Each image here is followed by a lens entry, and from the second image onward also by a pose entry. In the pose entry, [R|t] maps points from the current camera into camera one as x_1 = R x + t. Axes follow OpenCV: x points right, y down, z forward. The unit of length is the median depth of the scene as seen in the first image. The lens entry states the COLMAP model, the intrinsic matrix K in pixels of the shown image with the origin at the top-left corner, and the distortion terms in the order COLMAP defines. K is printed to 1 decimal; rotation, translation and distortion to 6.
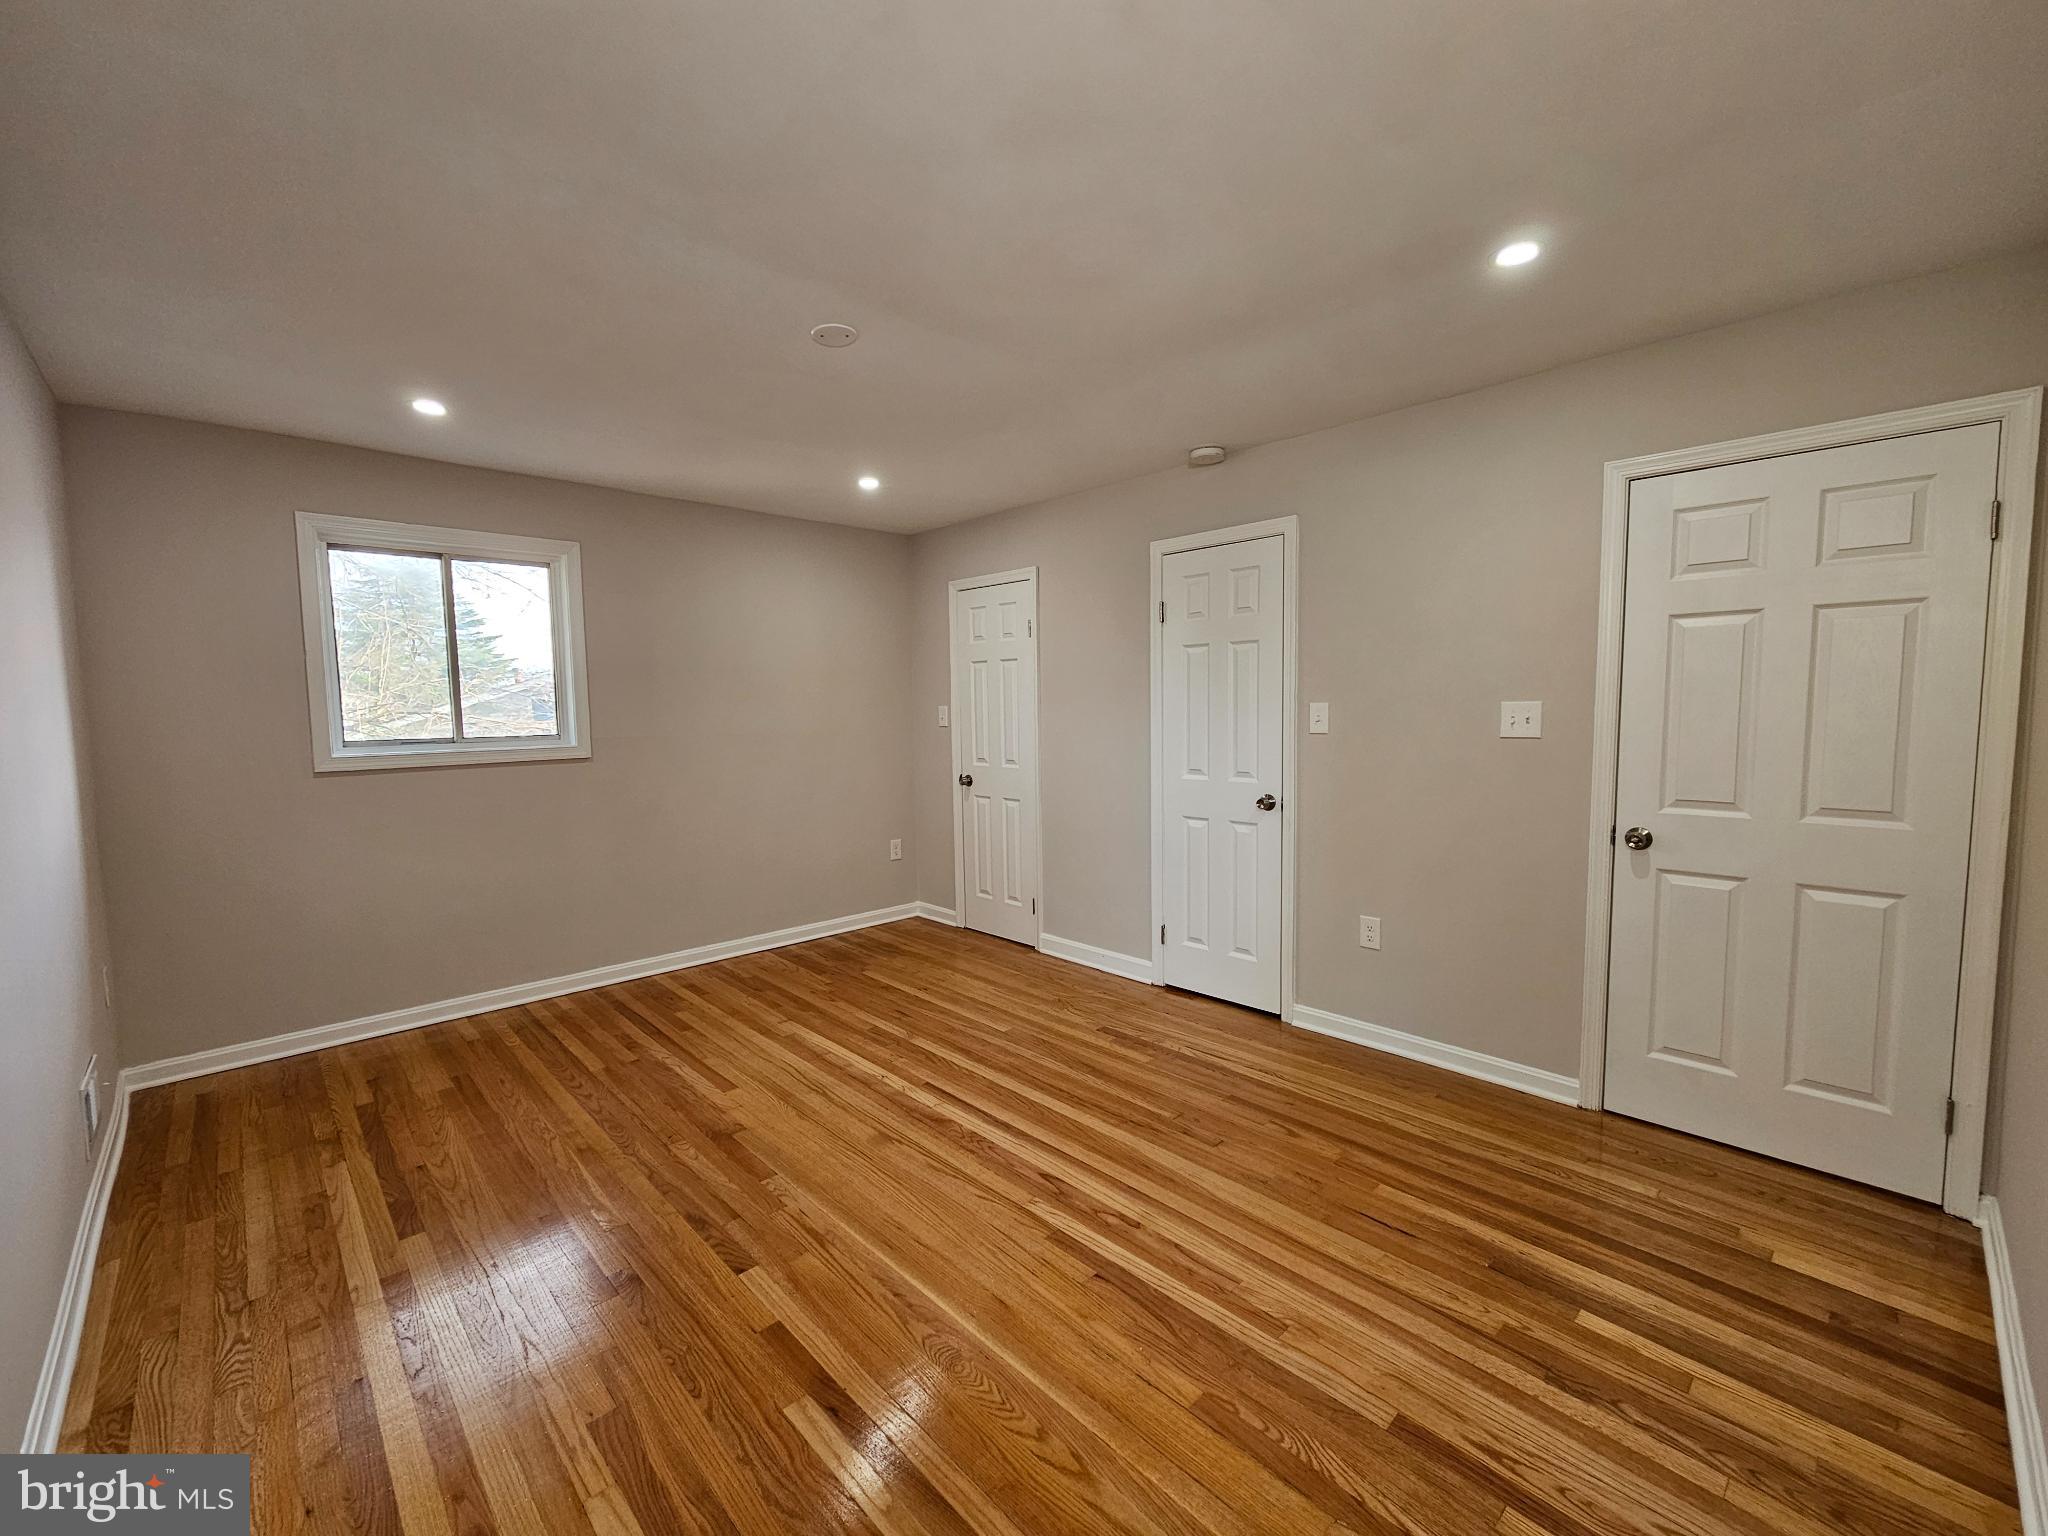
lens RADIAL K [[841.7, 0, 1018.1], [0, 841.7, 770.3], [0, 0, 1]] dist [0.000773, -0.000085]
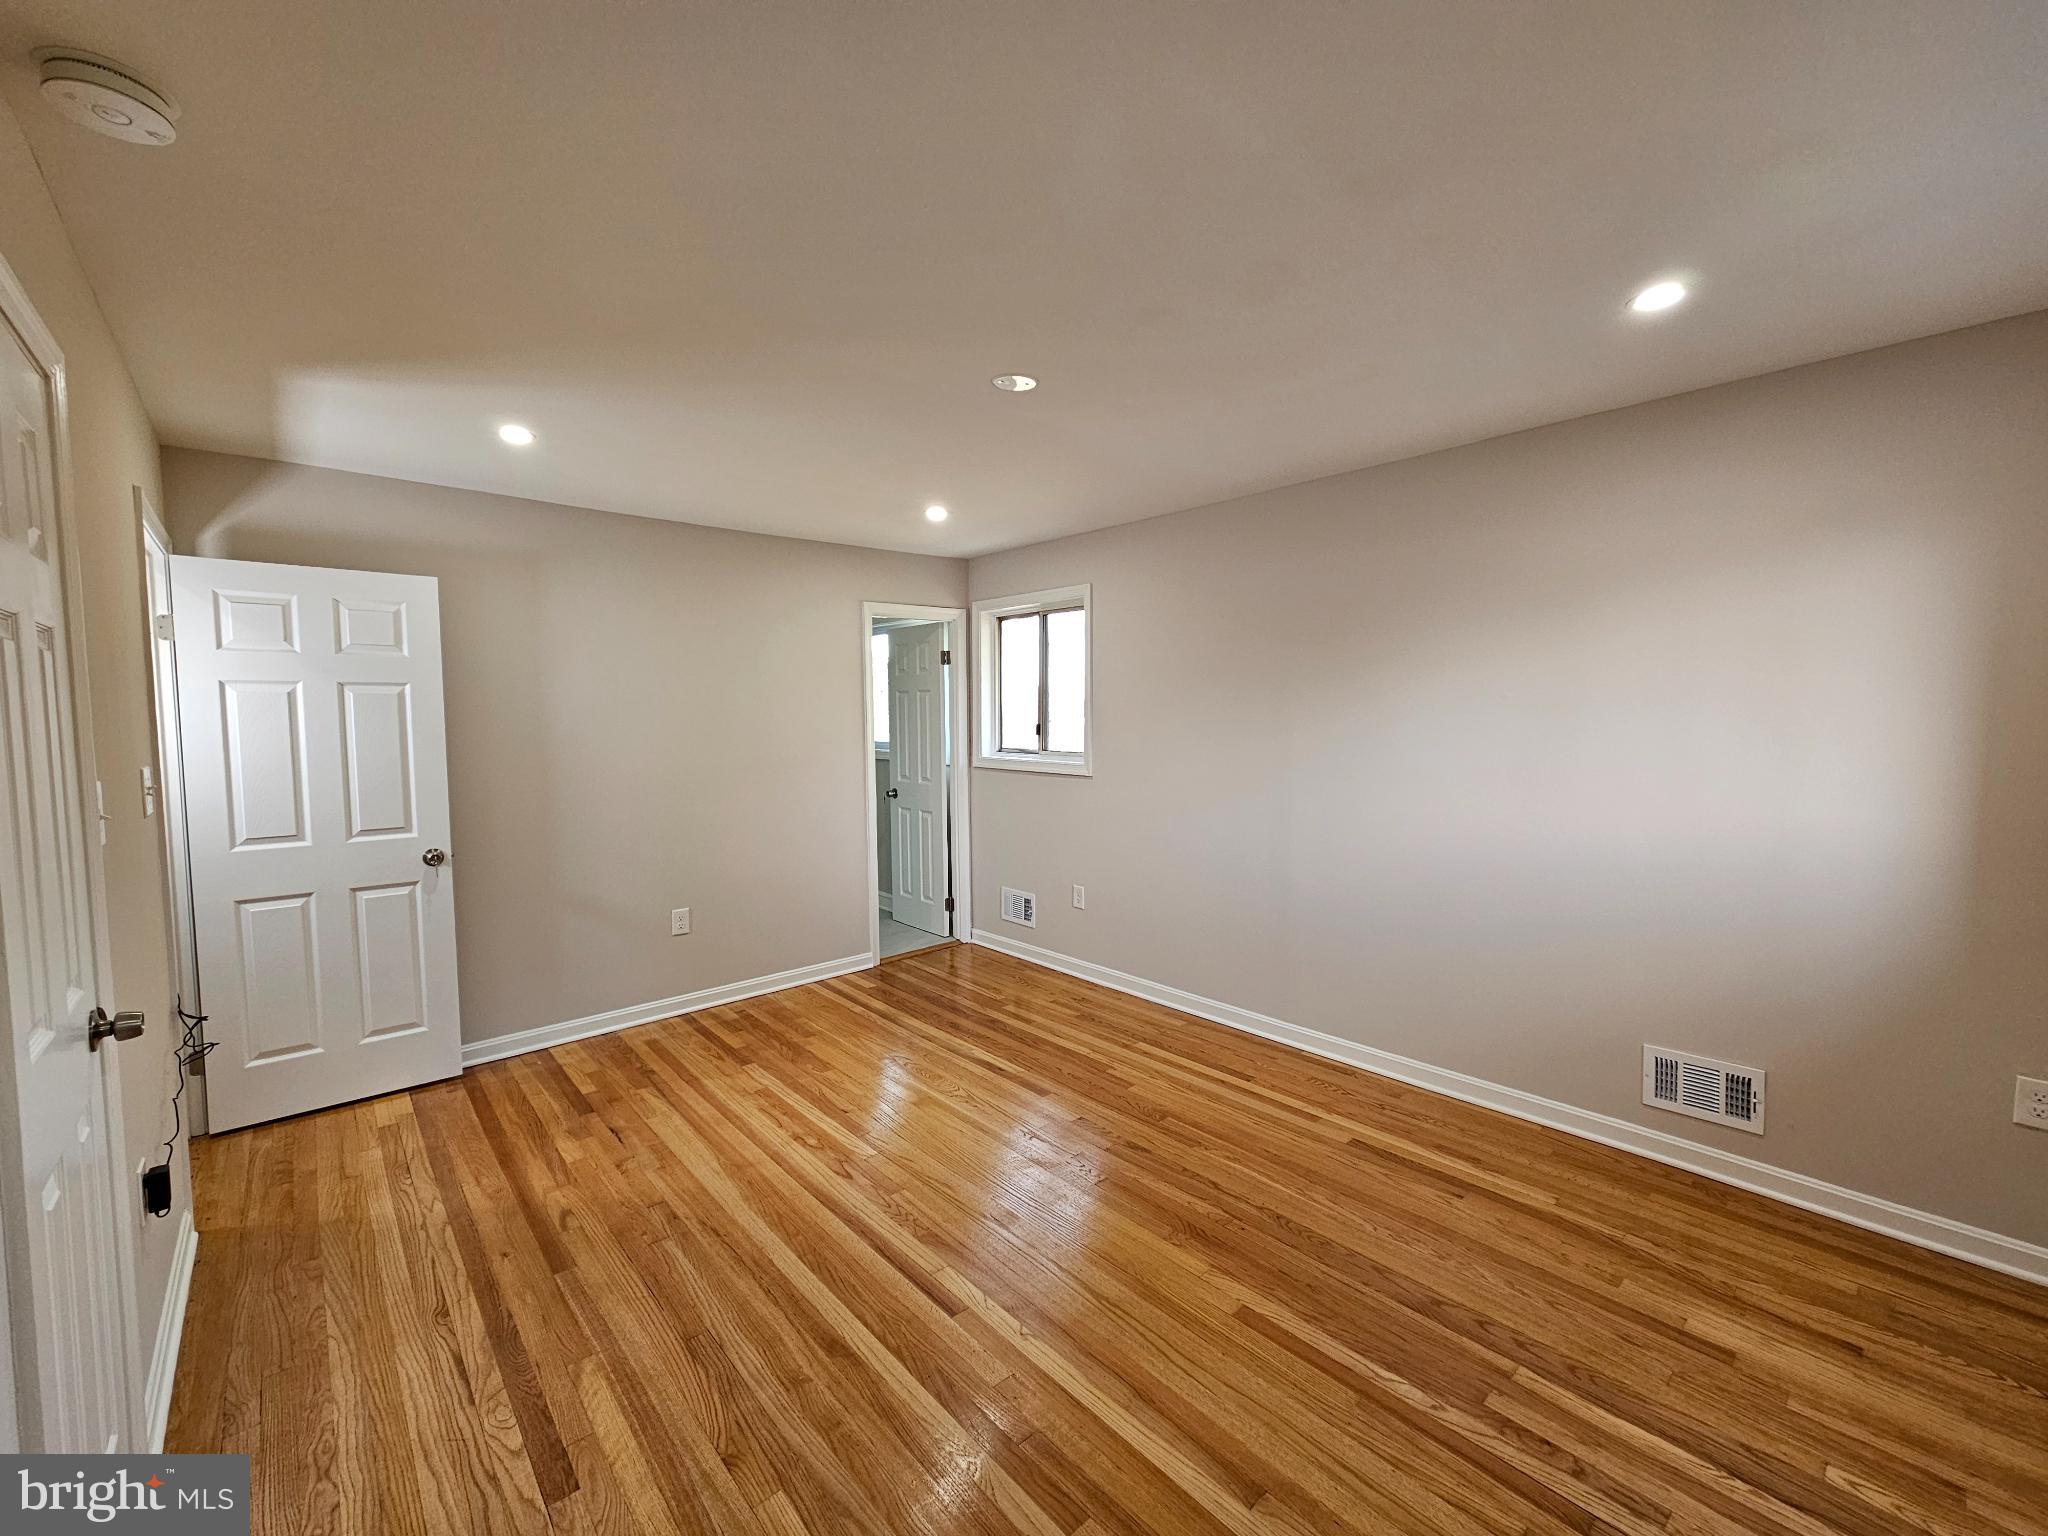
lens RADIAL K [[841.7, 0, 1018.1], [0, 841.7, 770.3], [0, 0, 1]] dist [0.000773, -0.000085]
pose [[-0.998731, 0.022292, 0.045159, -0.224052], [0.028668, 0.988886, 0.145883, -0.174295], [-0.041406, 0.146992, -0.988271, 1.786403]]
